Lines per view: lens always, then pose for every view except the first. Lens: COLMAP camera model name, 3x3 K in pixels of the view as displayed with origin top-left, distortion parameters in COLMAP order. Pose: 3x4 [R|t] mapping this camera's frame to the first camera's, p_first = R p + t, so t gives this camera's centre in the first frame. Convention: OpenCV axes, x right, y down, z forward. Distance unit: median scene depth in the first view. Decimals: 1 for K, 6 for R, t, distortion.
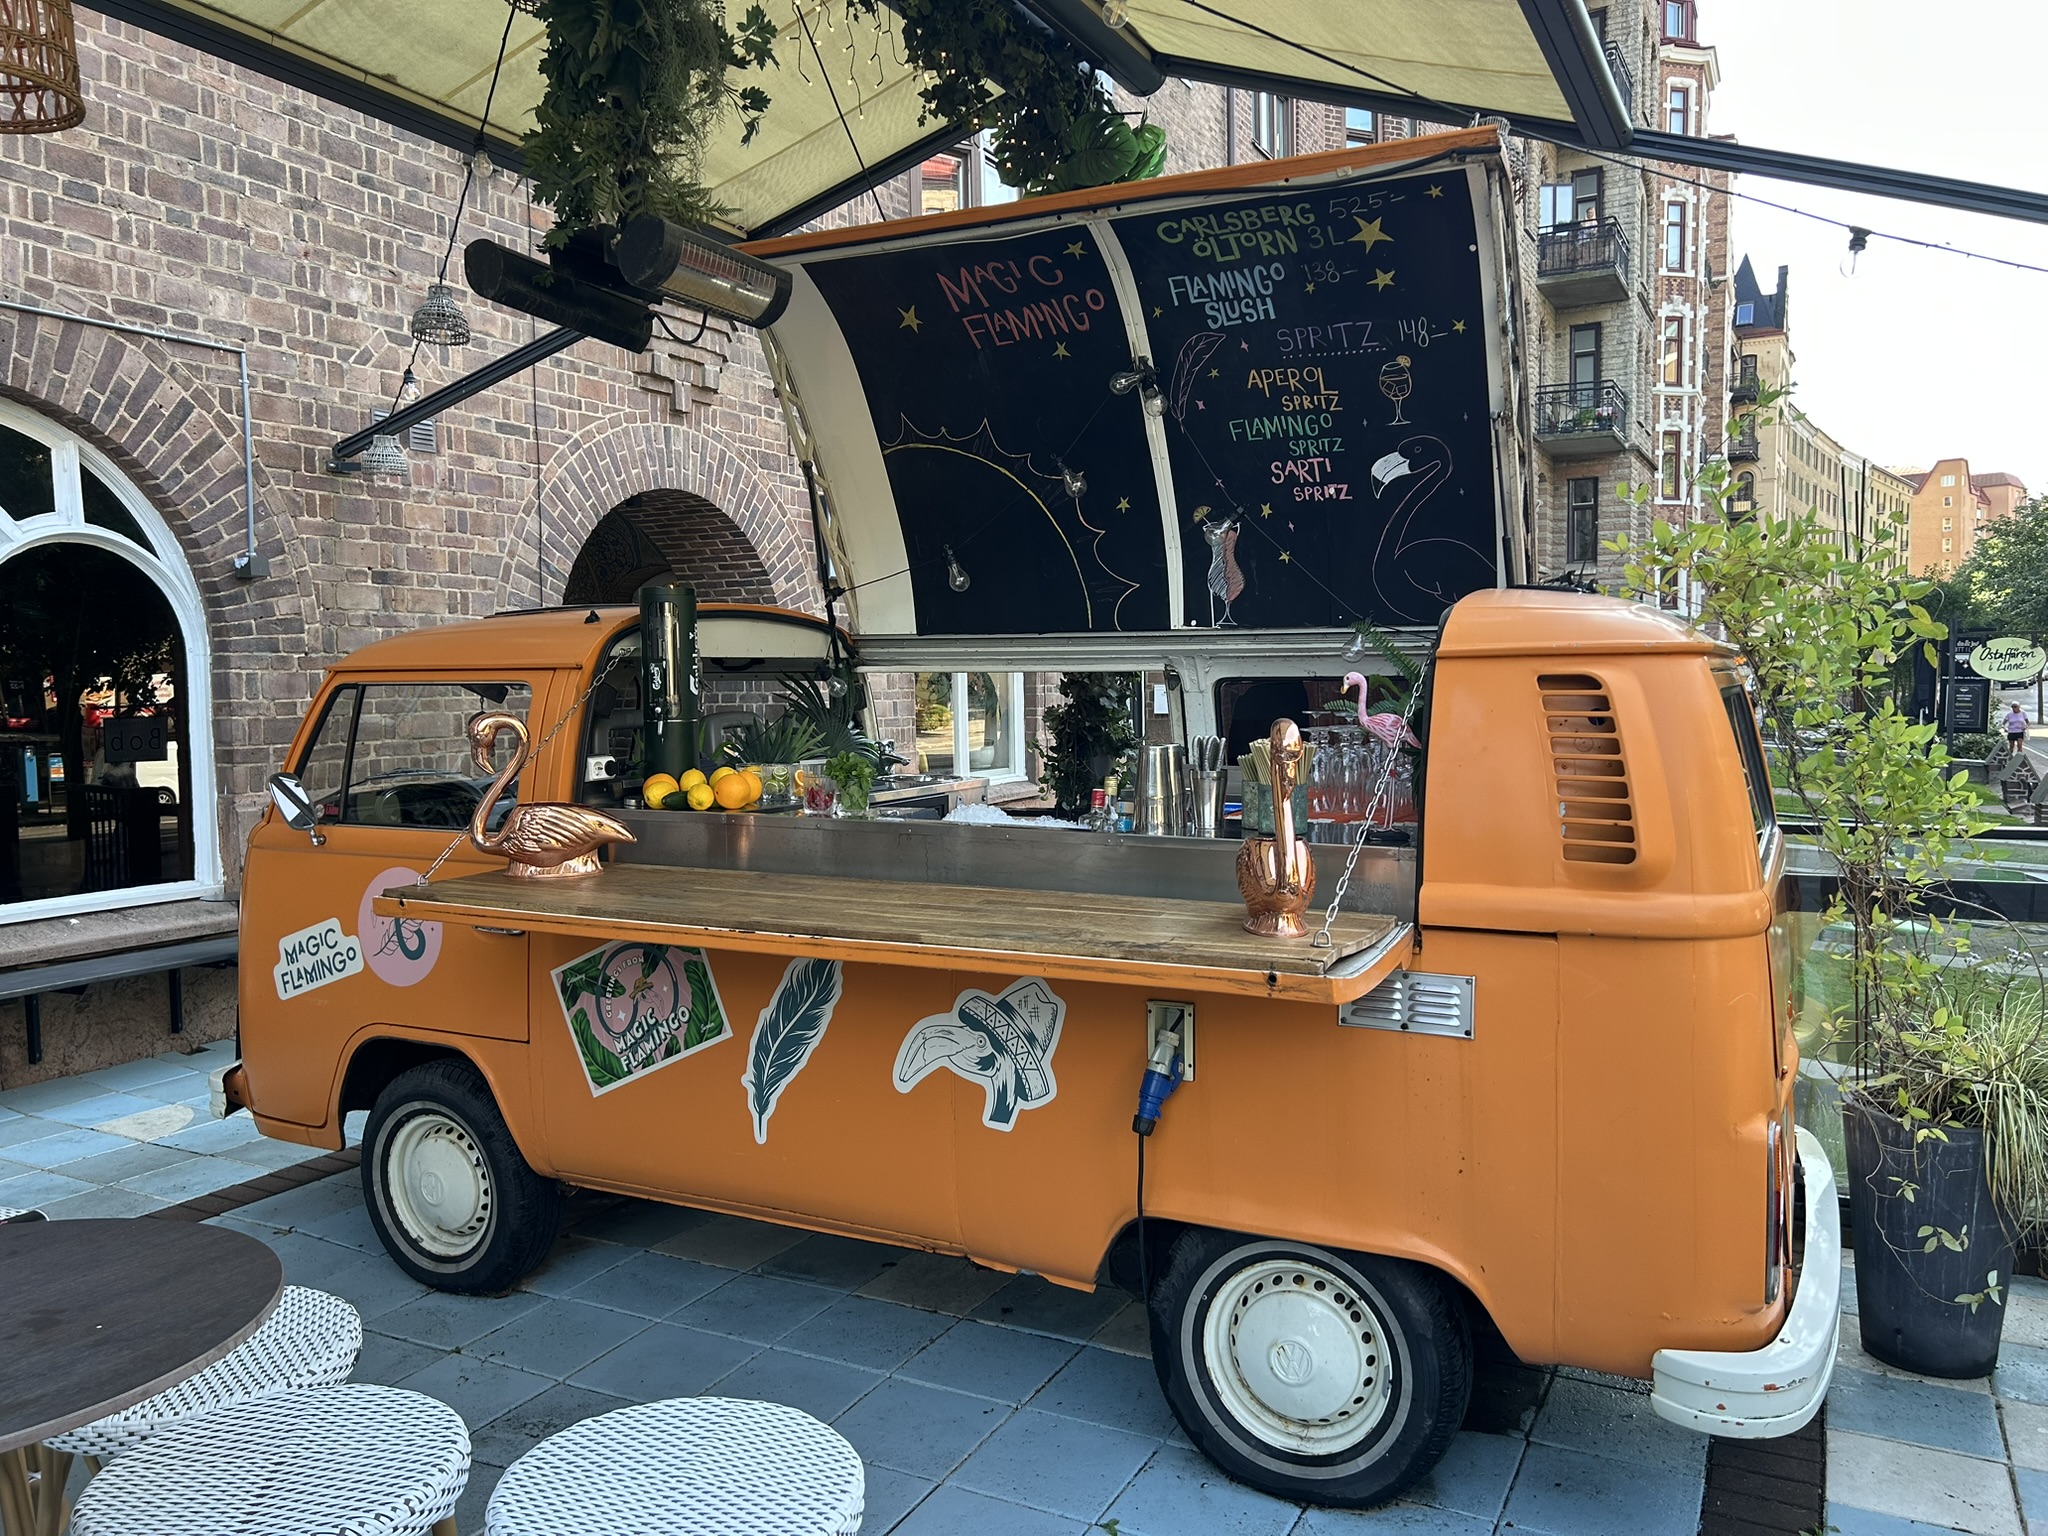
lens RADIAL K [[1562.4, 0, 1033.0], [0, 1562.4, 750.3], [0, 0, 1]] dist [0.149570, -0.461503]
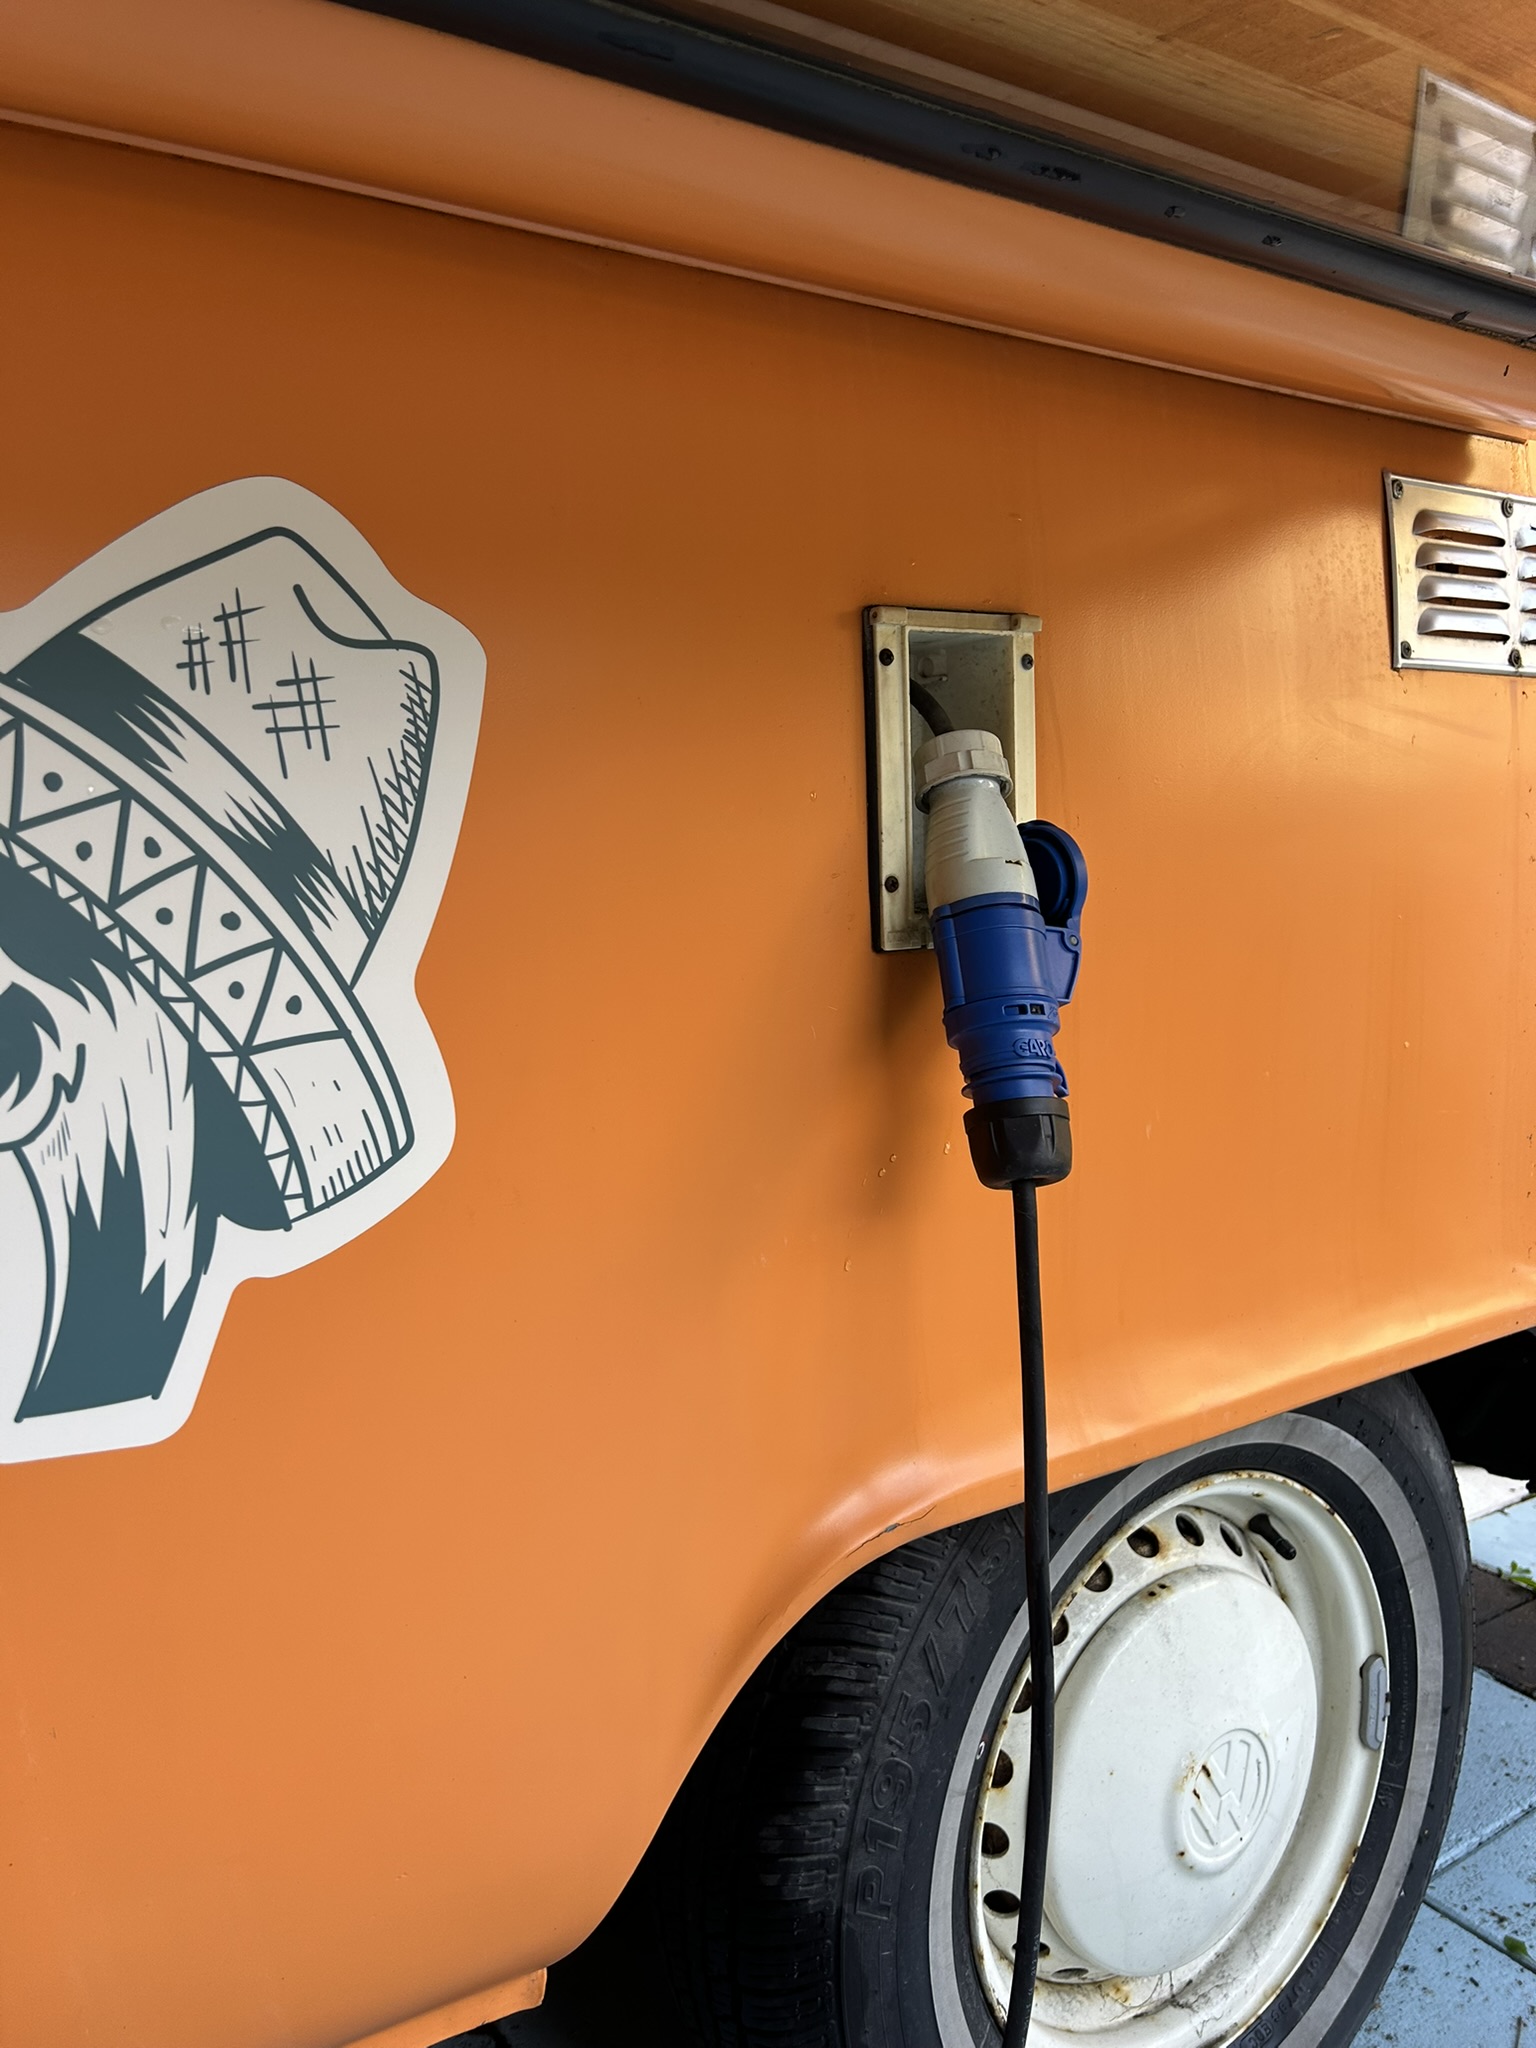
lens RADIAL K [[1548.8, 0, 761.0], [0, 1548.8, 1015.4], [0, 0, 1]] dist [0.043357, -0.069042]
pose [[0.495589, -0.108889, 0.861704, -0.094446], [0.056603, 0.994050, 0.093059, 0.143576], [-0.866711, 0.002656, 0.498804, 0.666805]]
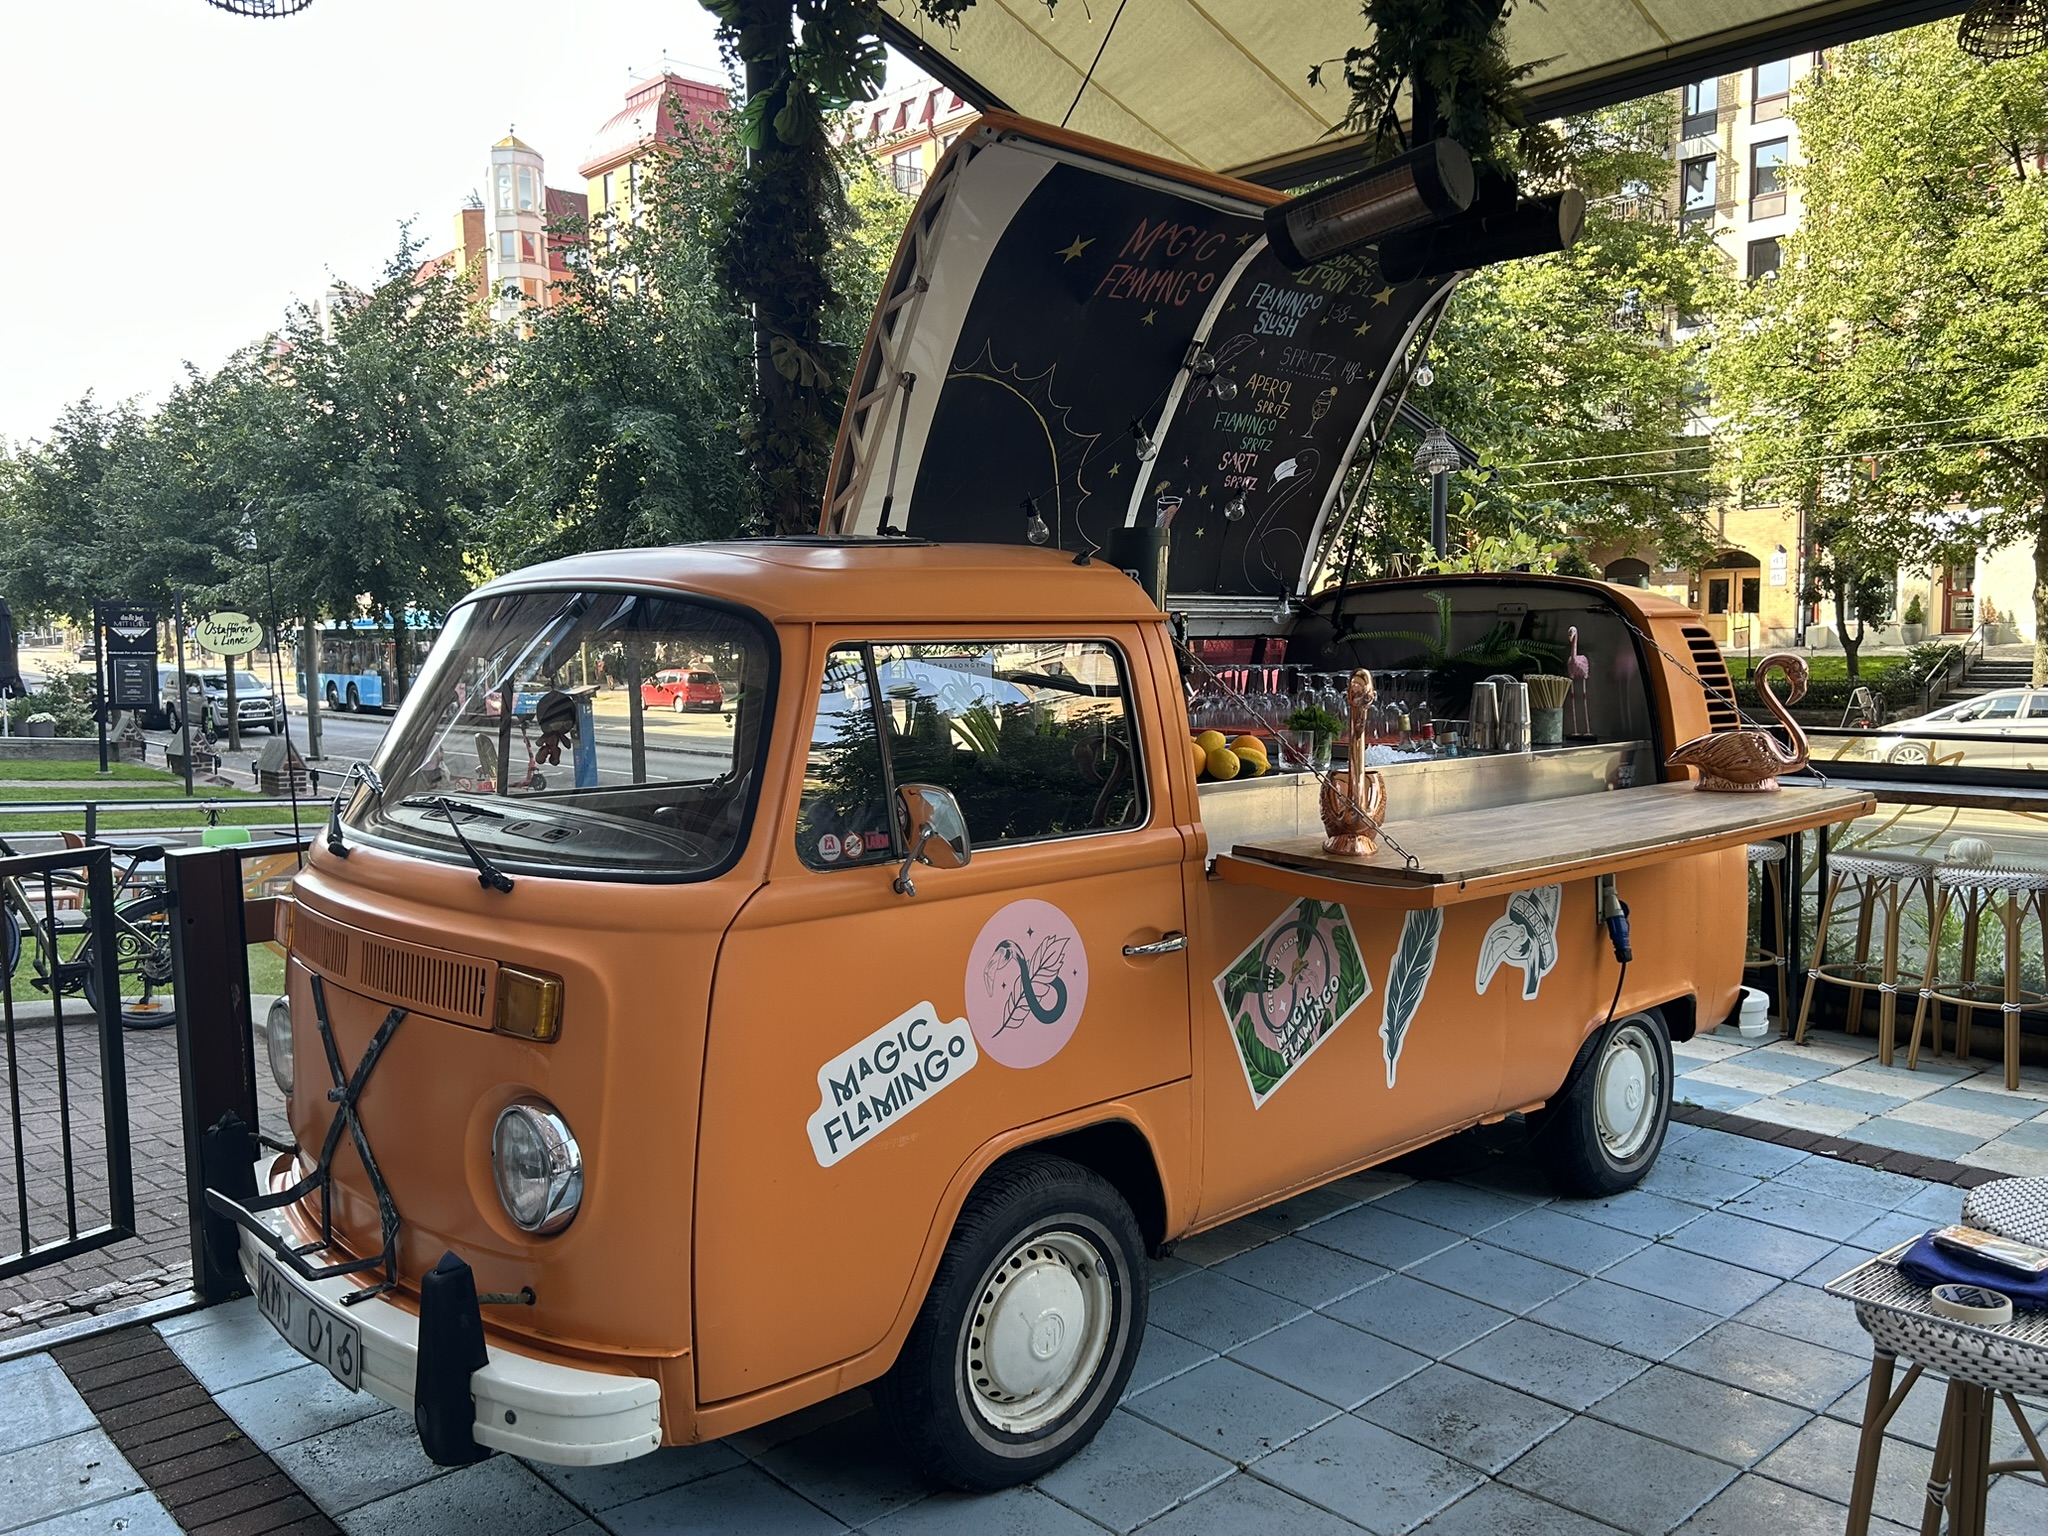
lens RADIAL K [[1599.1, 0, 1025.4], [0, 1599.1, 771.3], [0, 0, 1]] dist [0.040263, -0.004383]
pose [[0.345545, -0.074537, 0.935437, -1.019864], [0.052731, 0.996808, 0.059949, -0.024631], [-0.936920, 0.028611, 0.348372, 0.719755]]
